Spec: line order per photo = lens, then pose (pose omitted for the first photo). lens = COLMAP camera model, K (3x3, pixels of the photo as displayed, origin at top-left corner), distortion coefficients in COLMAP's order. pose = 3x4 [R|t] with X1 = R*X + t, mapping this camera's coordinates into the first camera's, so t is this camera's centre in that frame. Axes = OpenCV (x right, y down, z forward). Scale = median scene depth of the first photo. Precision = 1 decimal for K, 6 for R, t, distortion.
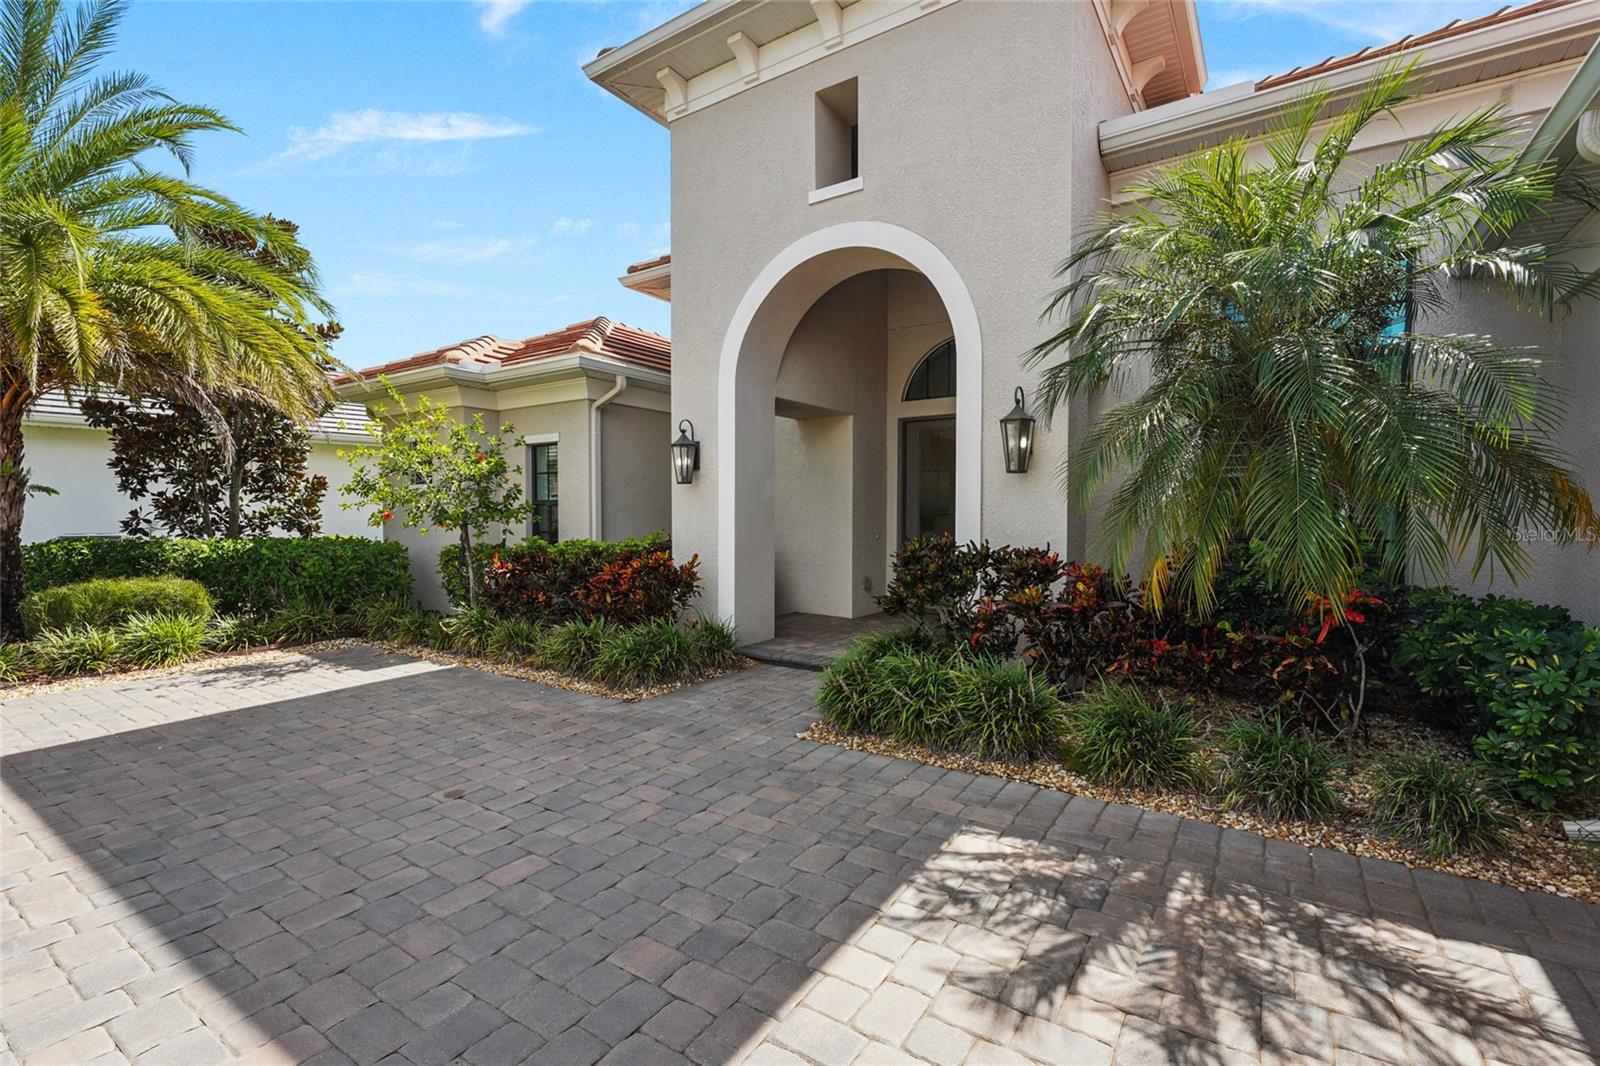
lens RADIAL K [[739.1, 0, 798.2], [0, 739.1, 528.5], [0, 0, 1]] dist [-0.000471, -0.000319]
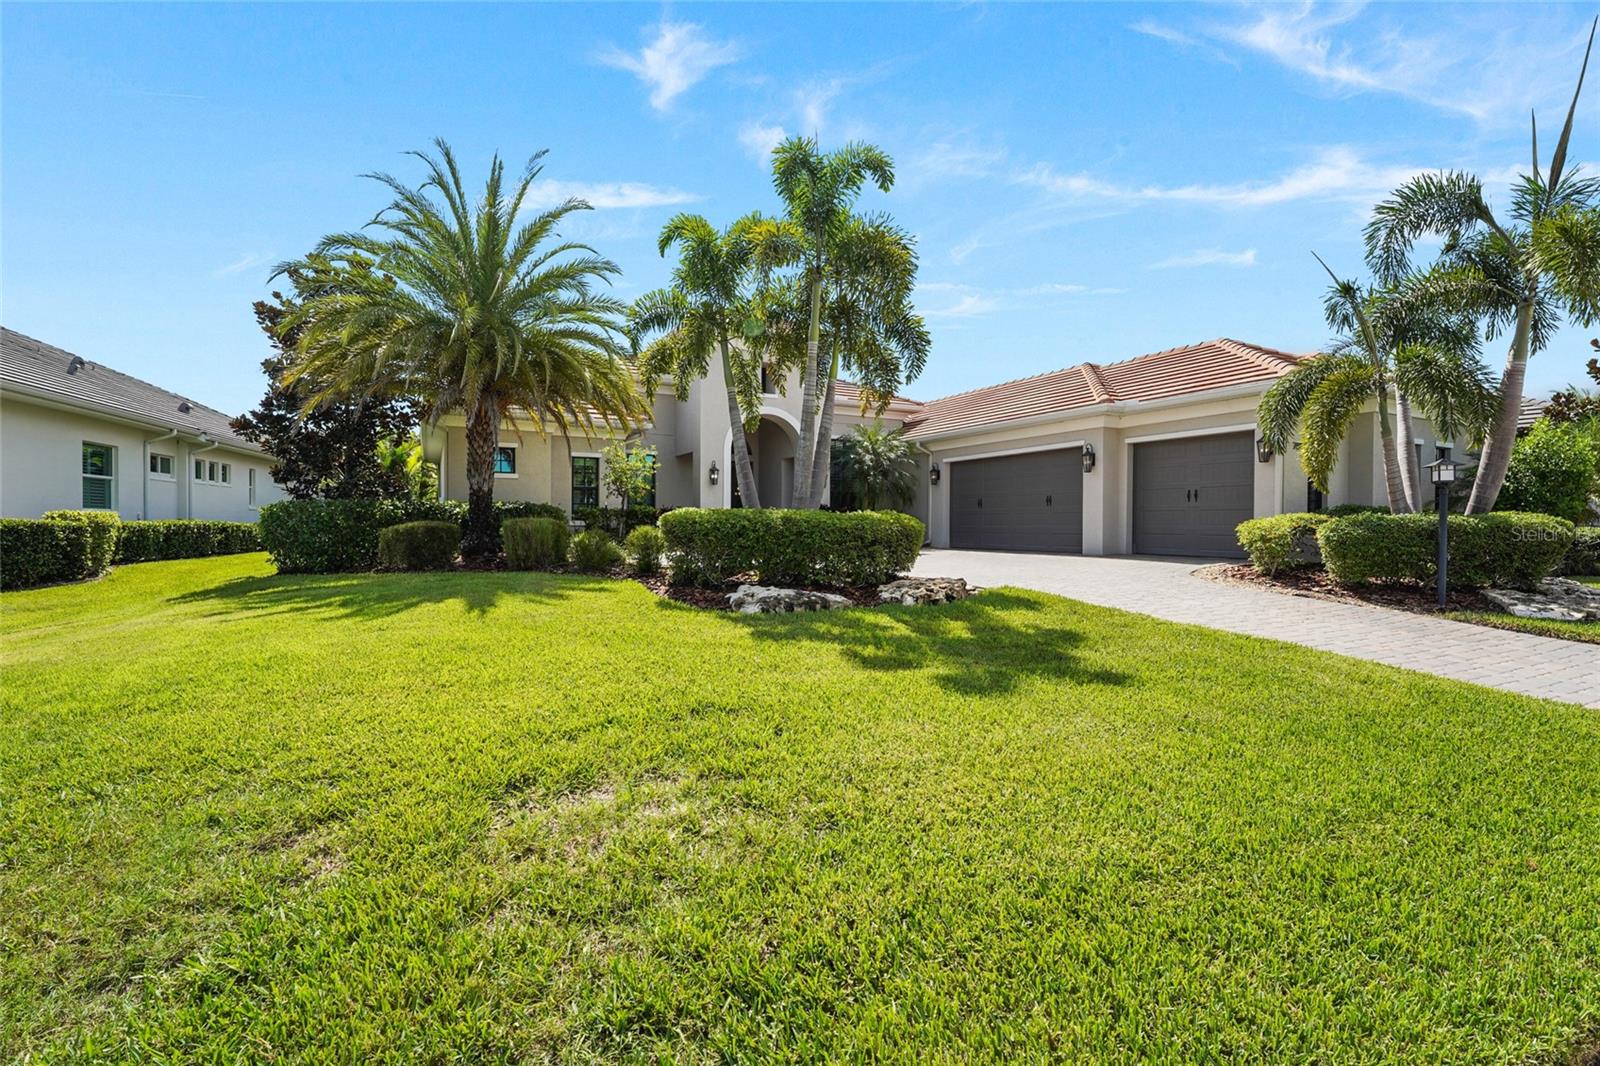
lens RADIAL K [[739.1, 0, 798.2], [0, 739.1, 528.5], [0, 0, 1]] dist [-0.000471, -0.000319]
pose [[0.447696, -0.003757, 0.894178, -2.758867], [-0.009282, 0.999918, 0.008848, 0.093504], [-0.894137, -0.012261, 0.447625, -0.569856]]
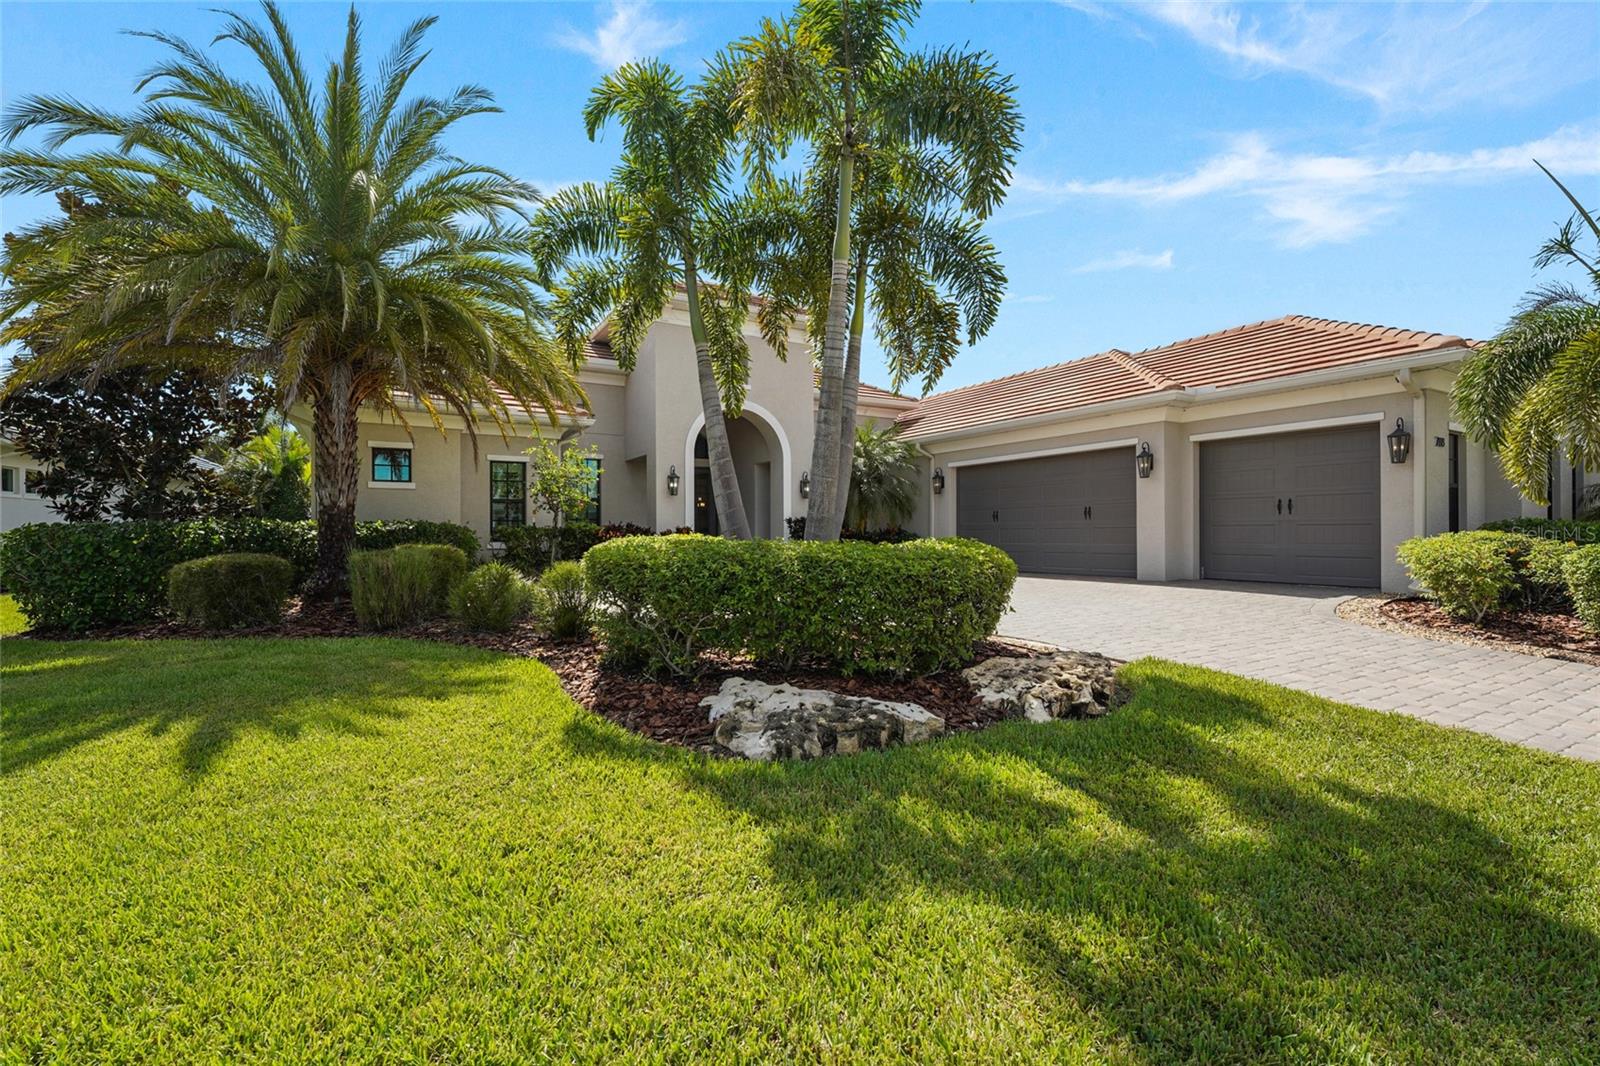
lens RADIAL K [[730.6, 0, 799.6], [0, 730.6, 527.4], [0, 0, 1]] dist [-0.000259, -0.000165]
pose [[0.392947, 0.004244, 0.919551, -2.247269], [-0.001158, 0.999991, -0.004120, 0.058269], [-0.919560, 0.000554, 0.392949, -0.228649]]
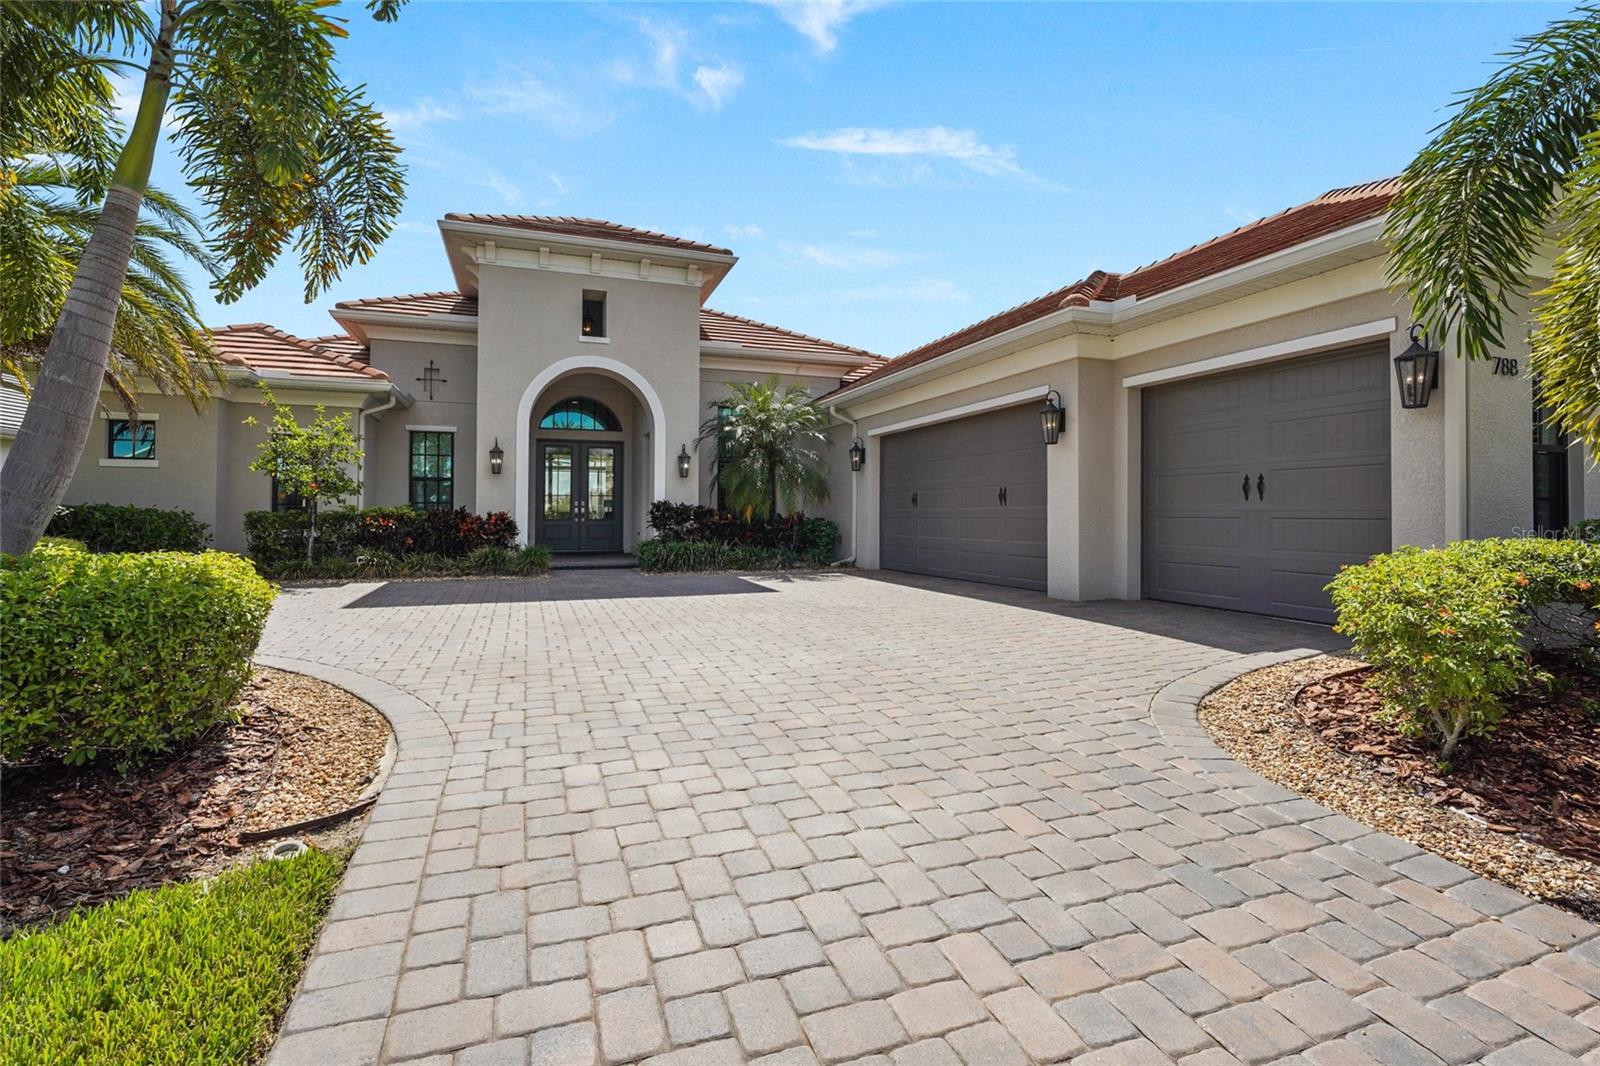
lens RADIAL K [[748.9, 0, 797.6], [0, 748.9, 501.0], [0, 0, 1]] dist [-0.000222, -0.000139]
pose [[0.562397, 0.014373, 0.826742, -1.393812], [-0.006261, 0.999894, -0.013124, 0.036526], [-0.826843, 0.002205, 0.562428, -0.709497]]
